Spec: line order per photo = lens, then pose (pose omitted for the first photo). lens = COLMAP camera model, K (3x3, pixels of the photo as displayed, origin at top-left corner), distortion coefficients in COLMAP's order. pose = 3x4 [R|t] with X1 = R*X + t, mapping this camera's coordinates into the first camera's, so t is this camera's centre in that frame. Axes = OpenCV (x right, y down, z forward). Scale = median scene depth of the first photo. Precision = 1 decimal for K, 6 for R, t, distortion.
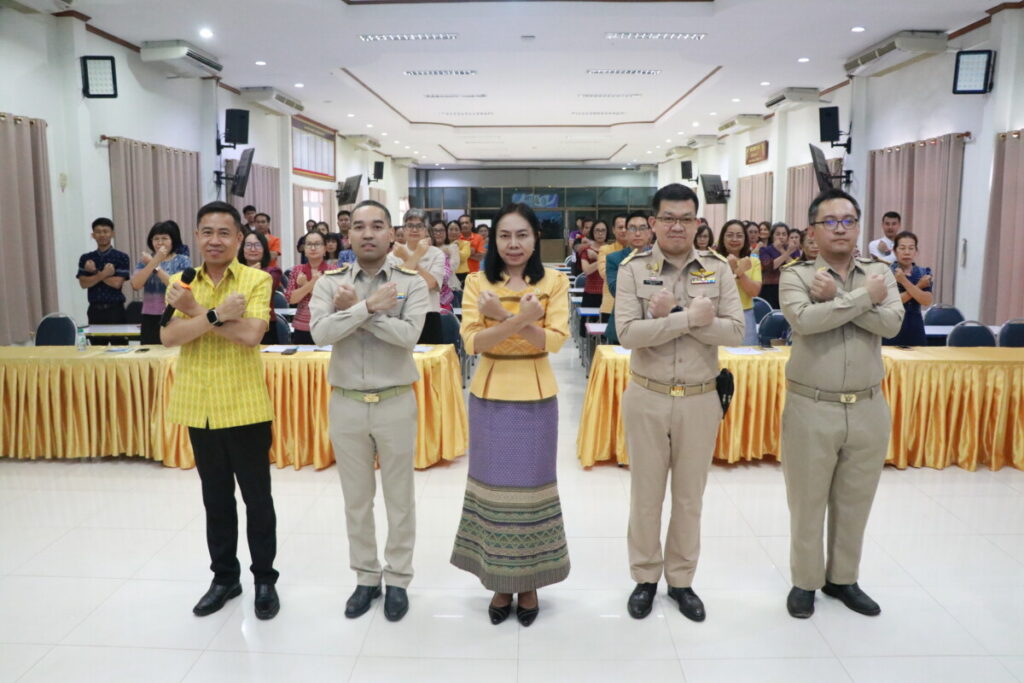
lens RADIAL K [[827.3, 0, 511.4], [0, 827.3, 344.8], [0, 0, 1]] dist [-0.046609, 0.008002]
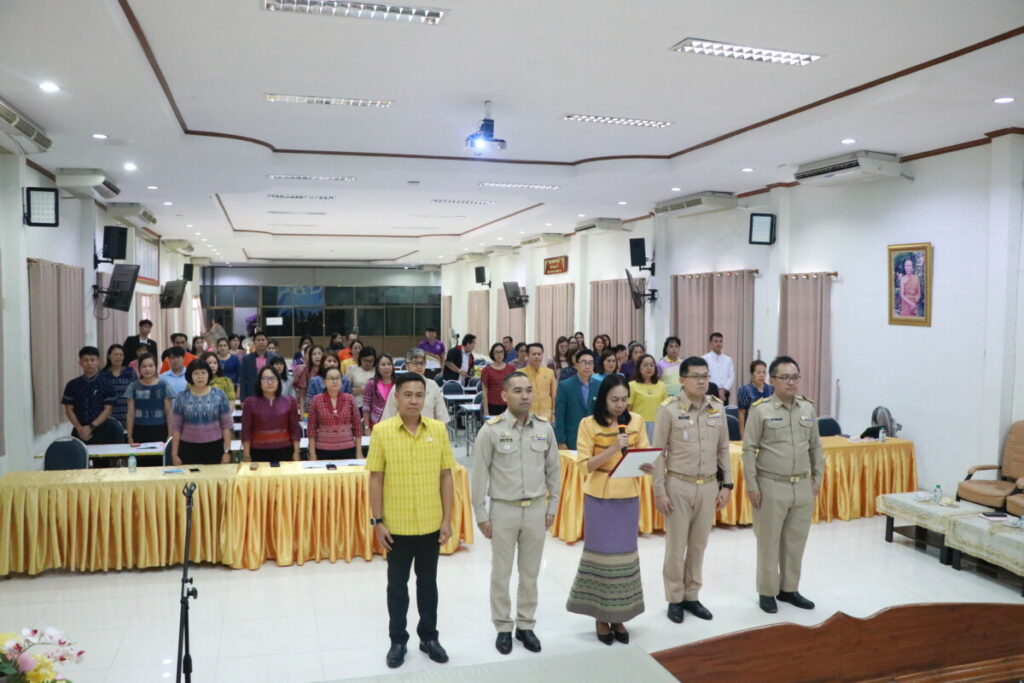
lens RADIAL K [[850.7, 0, 512.0], [0, 850.7, 341.5], [0, 0, 1]] dist [-0.180085, 0.147669]
pose [[0.952129, -0.006252, 0.305633, -0.200499], [0.039777, 0.993825, -0.103586, -0.017668], [-0.303098, 0.110785, 0.946498, -0.132544]]
